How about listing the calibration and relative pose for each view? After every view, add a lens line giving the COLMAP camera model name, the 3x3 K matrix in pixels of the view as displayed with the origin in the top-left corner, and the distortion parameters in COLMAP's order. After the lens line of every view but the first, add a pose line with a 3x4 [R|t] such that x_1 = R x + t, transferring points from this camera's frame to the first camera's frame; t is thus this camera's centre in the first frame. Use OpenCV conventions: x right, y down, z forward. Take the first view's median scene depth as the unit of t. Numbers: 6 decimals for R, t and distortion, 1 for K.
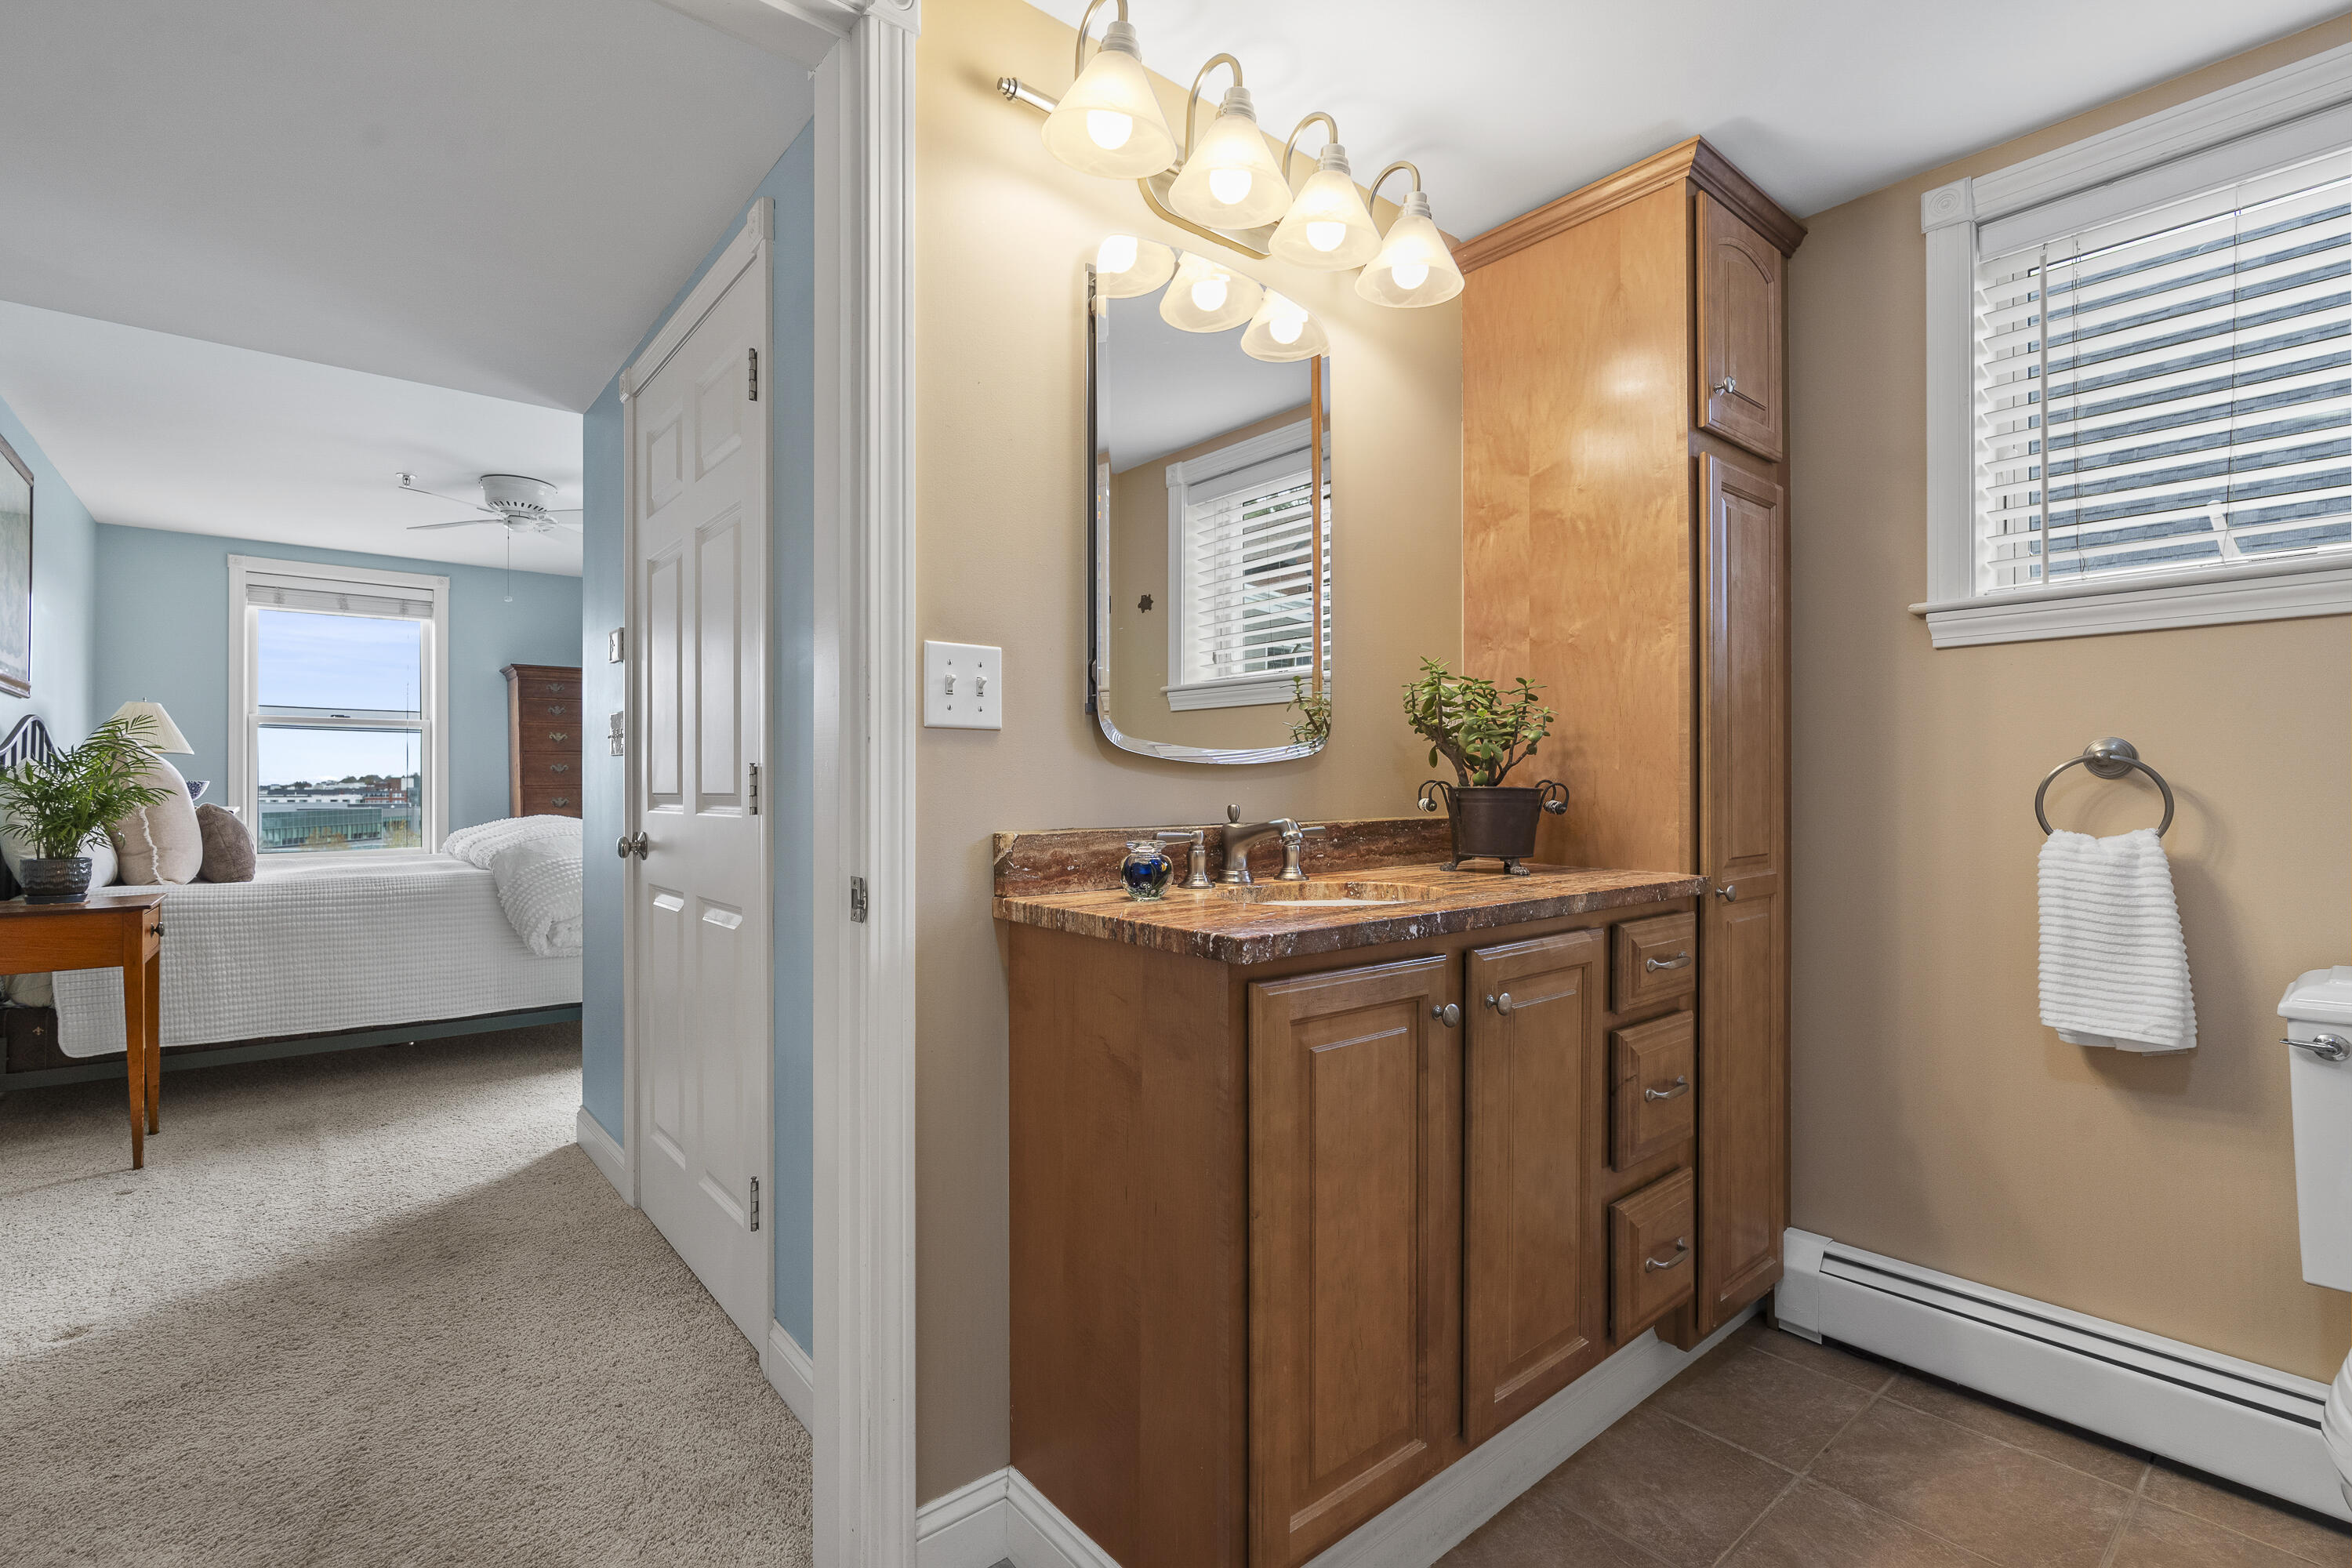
lens RADIAL K [[1056.8, 0, 1181.2], [0, 1056.8, 782.7], [0, 0, 1]] dist [0.000176, 0.000165]
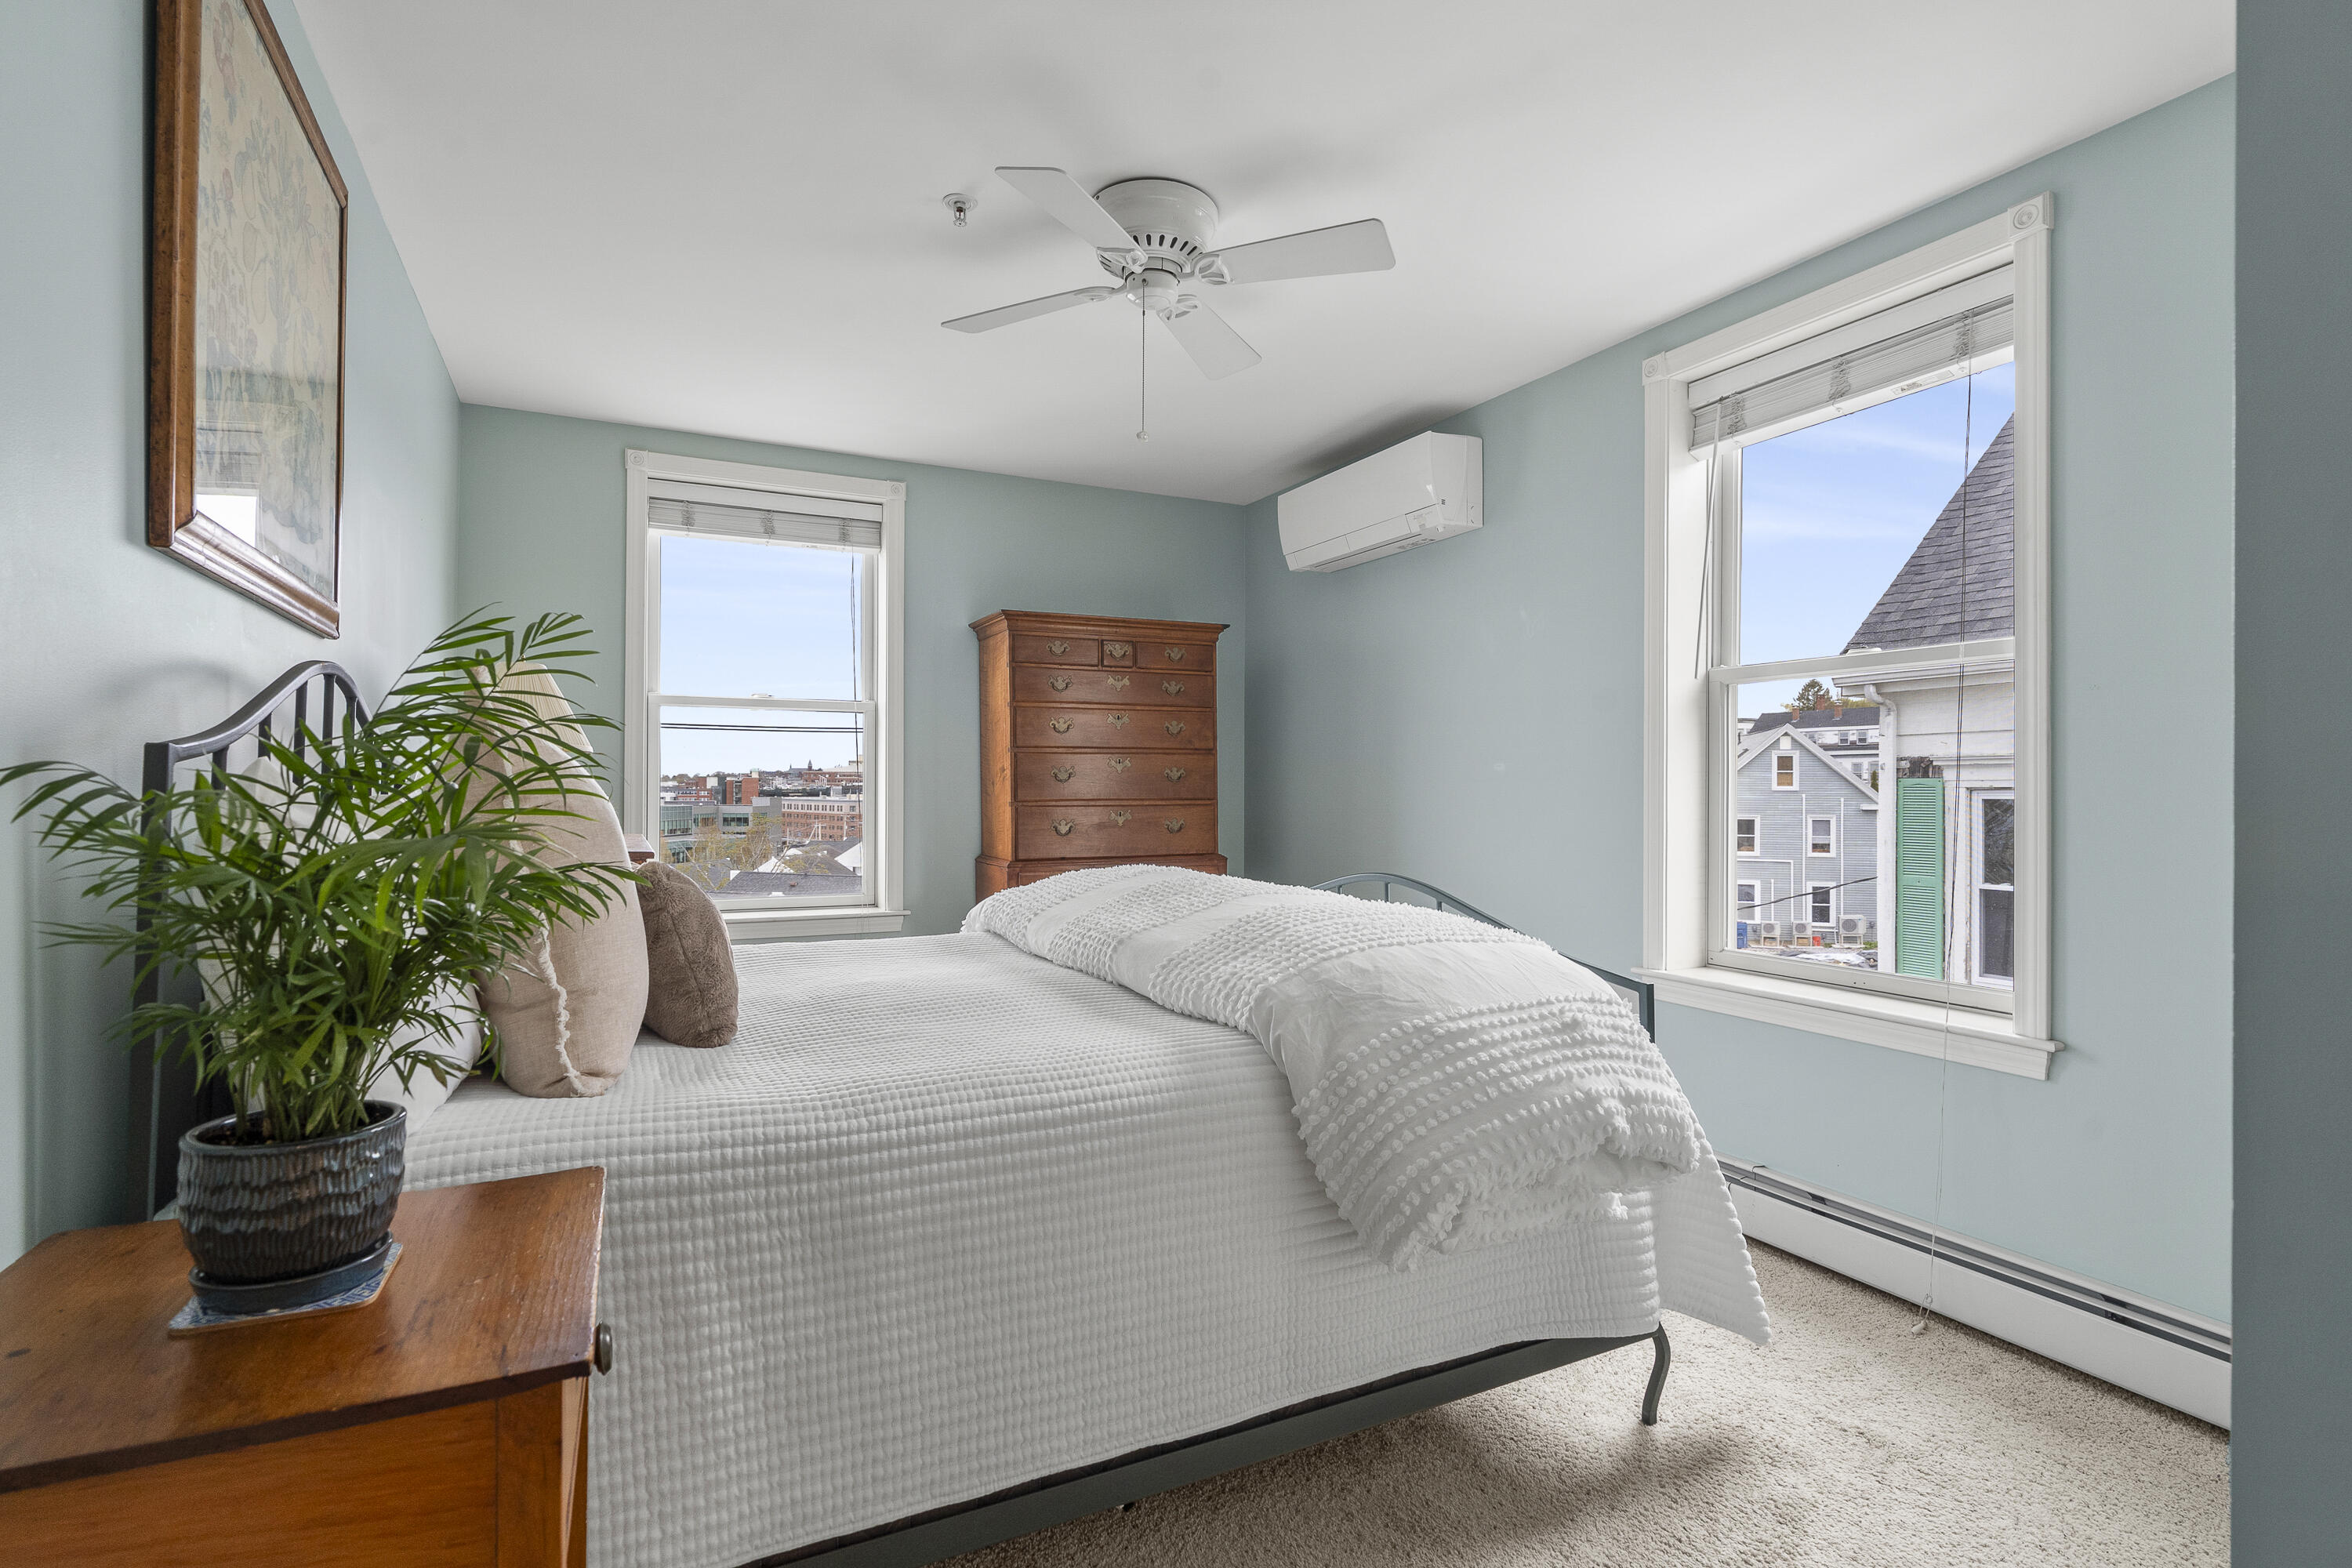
lens RADIAL K [[1141.8, 0, 1175.9], [0, 1141.8, 795.0], [0, 0, 1]] dist [-0.000661, 0.000554]
pose [[0.969694, 0.007249, -0.244215, -0.444190], [-0.005433, 0.999952, 0.008108, -0.010270], [0.244262, -0.006535, 0.969687, 0.442888]]
